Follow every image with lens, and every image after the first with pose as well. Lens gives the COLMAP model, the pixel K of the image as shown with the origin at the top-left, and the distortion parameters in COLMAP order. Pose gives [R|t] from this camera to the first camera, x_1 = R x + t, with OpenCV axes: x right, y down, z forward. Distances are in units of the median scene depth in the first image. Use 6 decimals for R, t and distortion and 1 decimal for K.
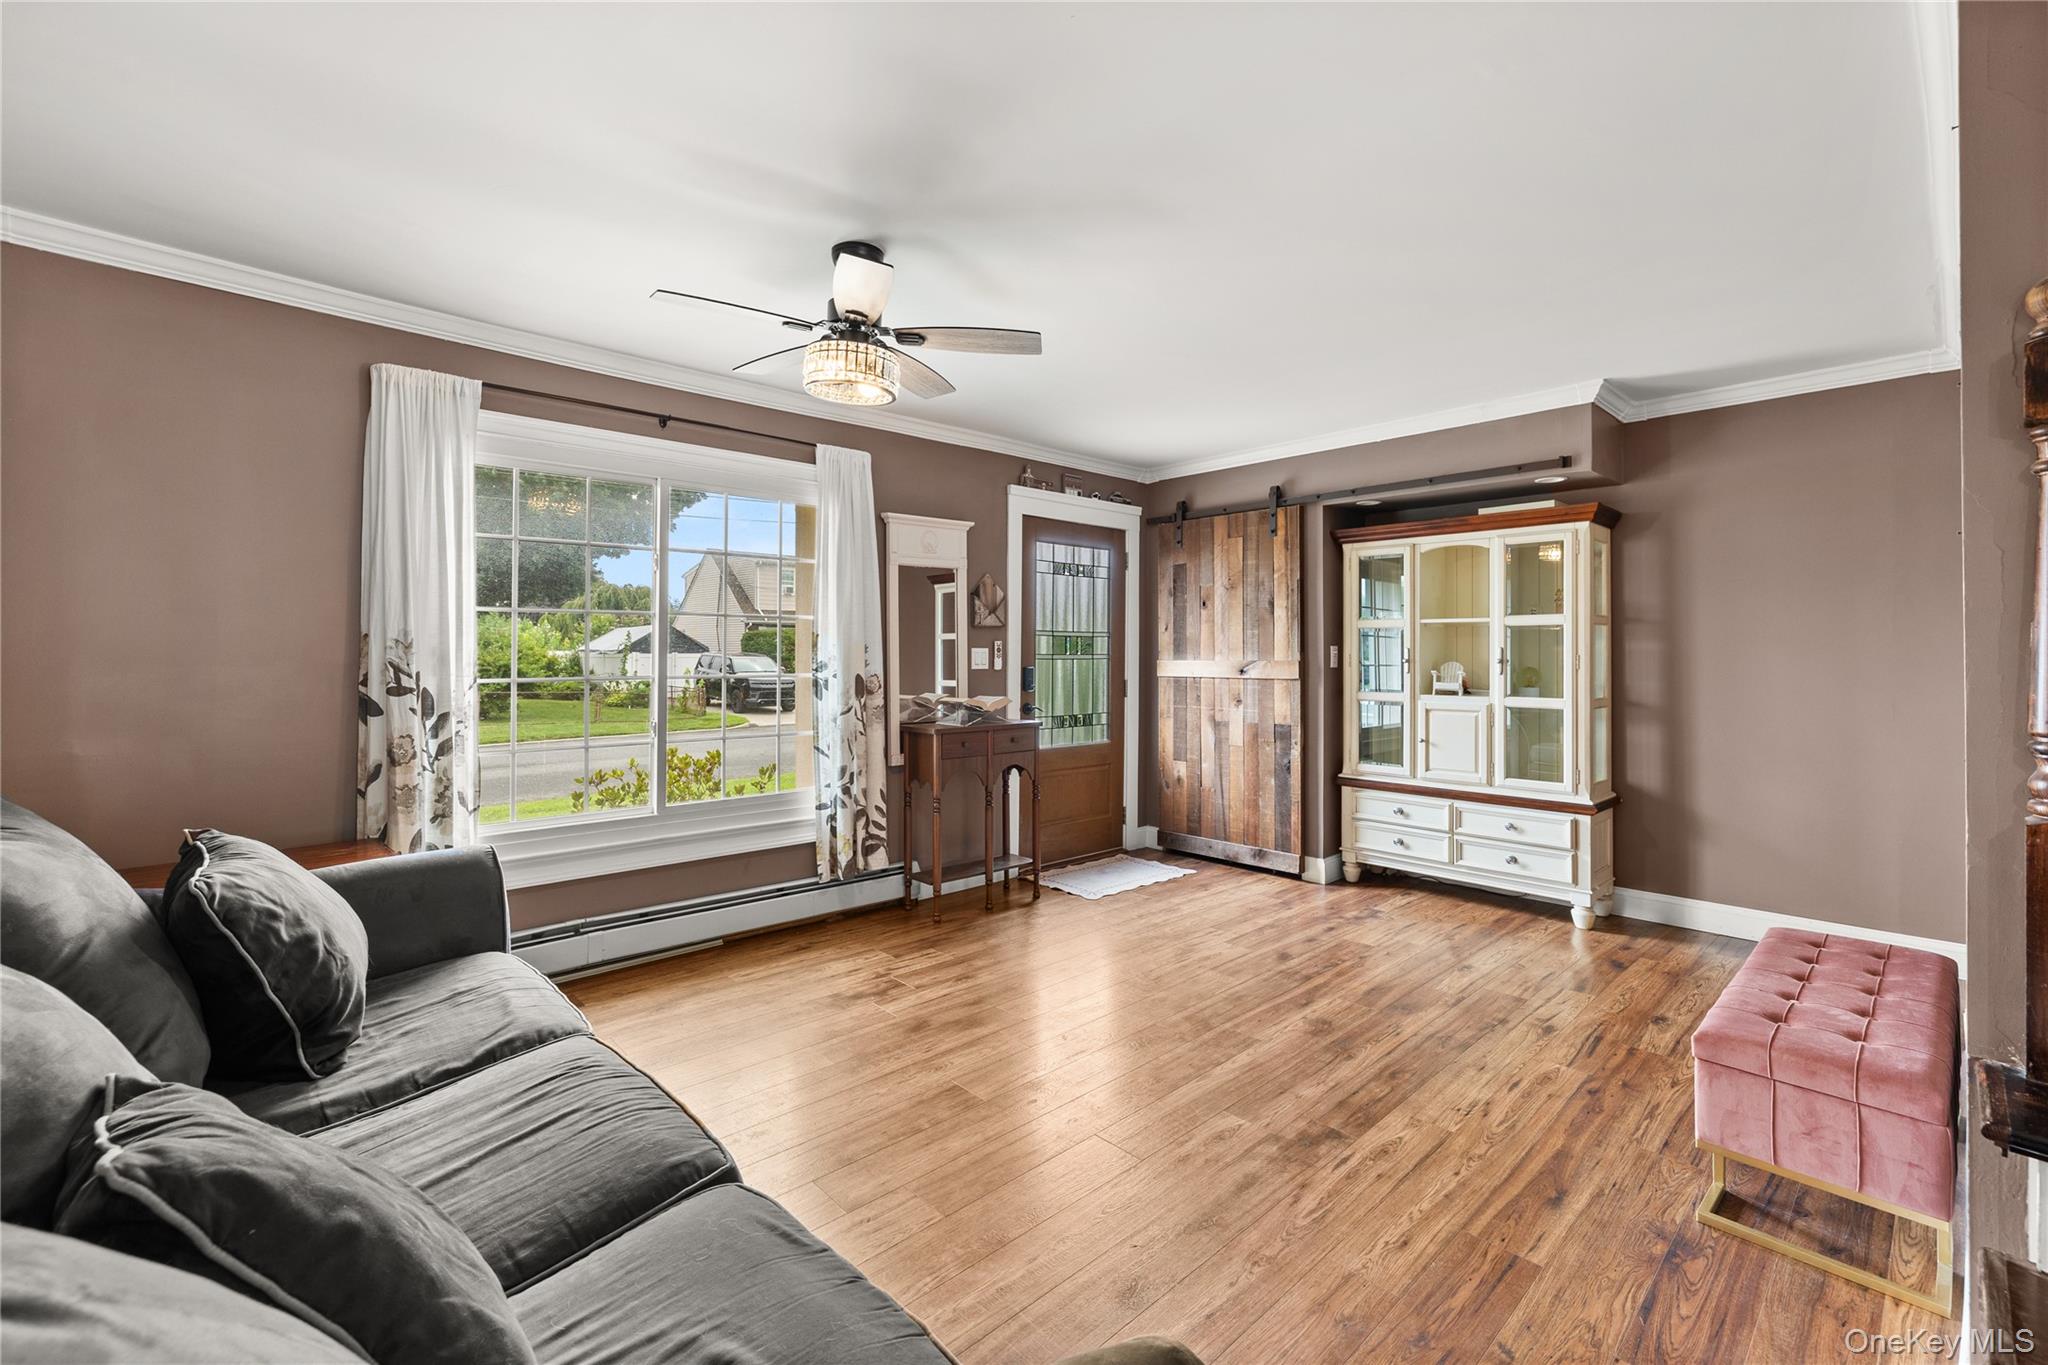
lens RADIAL K [[857.7, 0, 1022.4], [0, 857.7, 649.0], [0, 0, 1]] dist [0.003440, -0.000932]
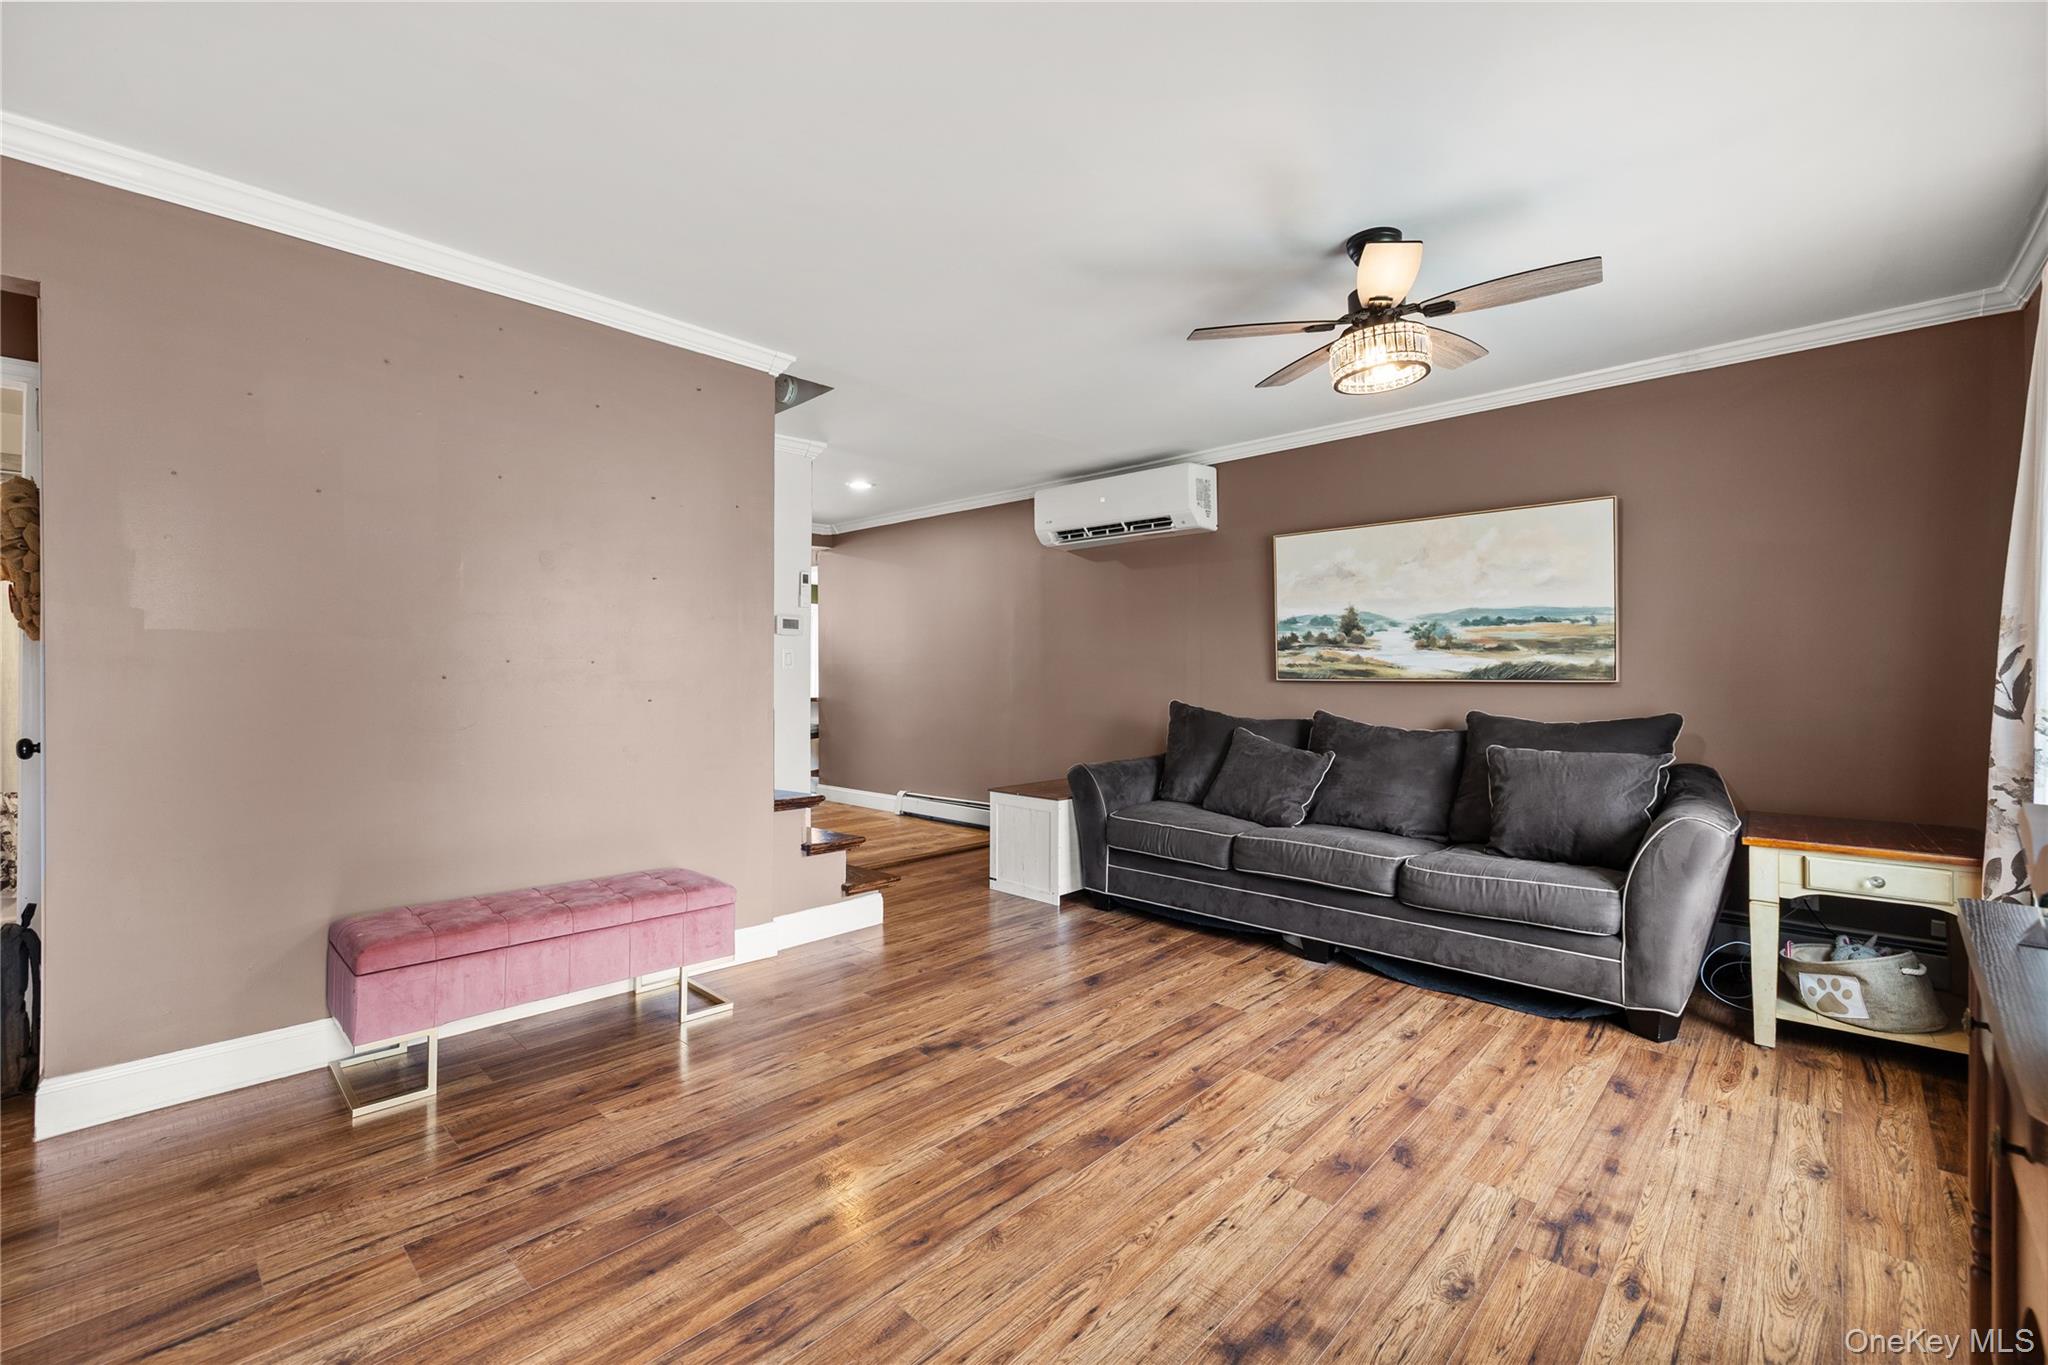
lens RADIAL K [[857.7, 0, 1031.0], [0, 857.7, 675.0], [0, 0, 1]] dist [0.003440, -0.000932]
pose [[-0.996747, -0.003738, -0.080505, 0.254013], [-0.003595, 0.999992, -0.001920, 0.044820], [0.080512, -0.001624, -0.996752, 1.733311]]
